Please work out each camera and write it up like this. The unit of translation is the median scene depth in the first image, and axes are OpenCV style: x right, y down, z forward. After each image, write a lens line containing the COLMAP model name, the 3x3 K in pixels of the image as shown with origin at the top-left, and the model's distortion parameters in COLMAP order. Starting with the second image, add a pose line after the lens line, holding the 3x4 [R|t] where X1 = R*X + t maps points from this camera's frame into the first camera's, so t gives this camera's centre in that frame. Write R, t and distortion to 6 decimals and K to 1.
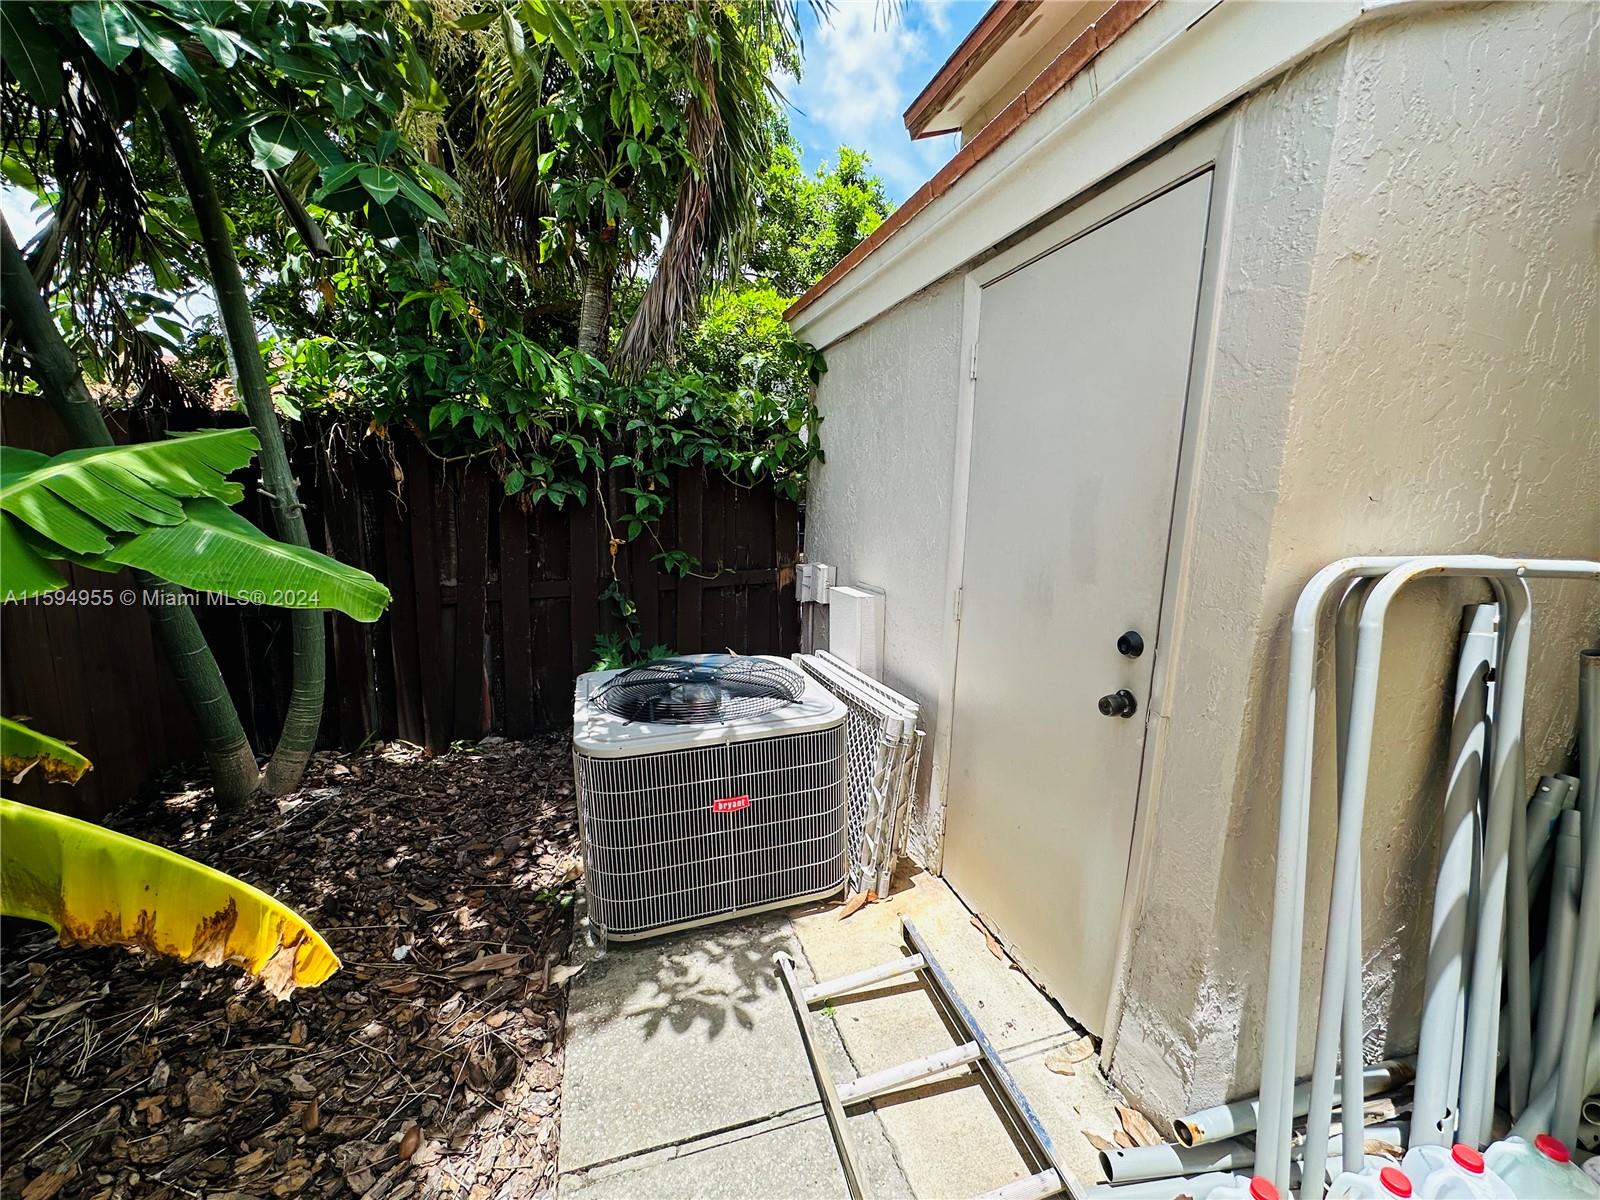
lens RADIAL K [[644.1, 0, 799.7], [0, 644.1, 602.5], [0, 0, 1]] dist [0.000496, 0.000577]
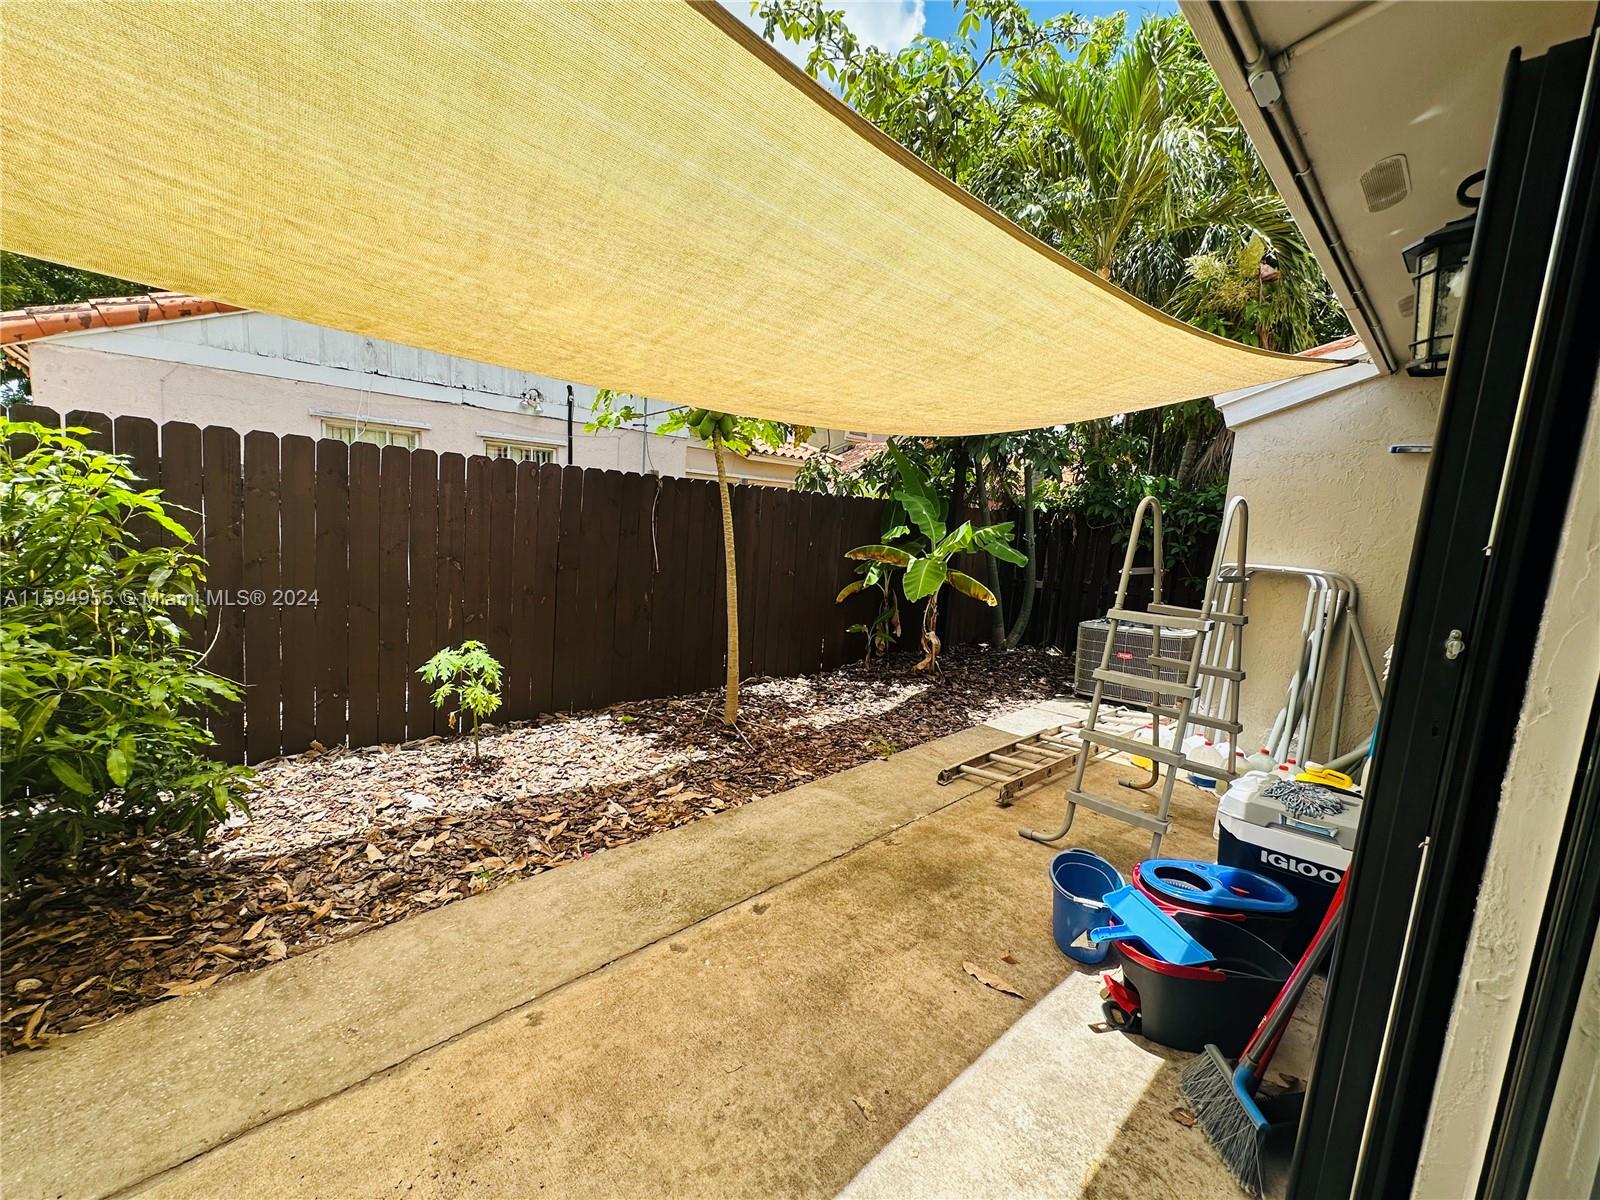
lens RADIAL K [[644.1, 0, 799.7], [0, 644.1, 602.5], [0, 0, 1]] dist [0.000496, 0.000577]
pose [[0.459999, 0.126654, -0.878840, 1.352615], [-0.198397, 0.979412, 0.037303, 0.216611], [0.865471, 0.157200, 0.475656, -1.271306]]
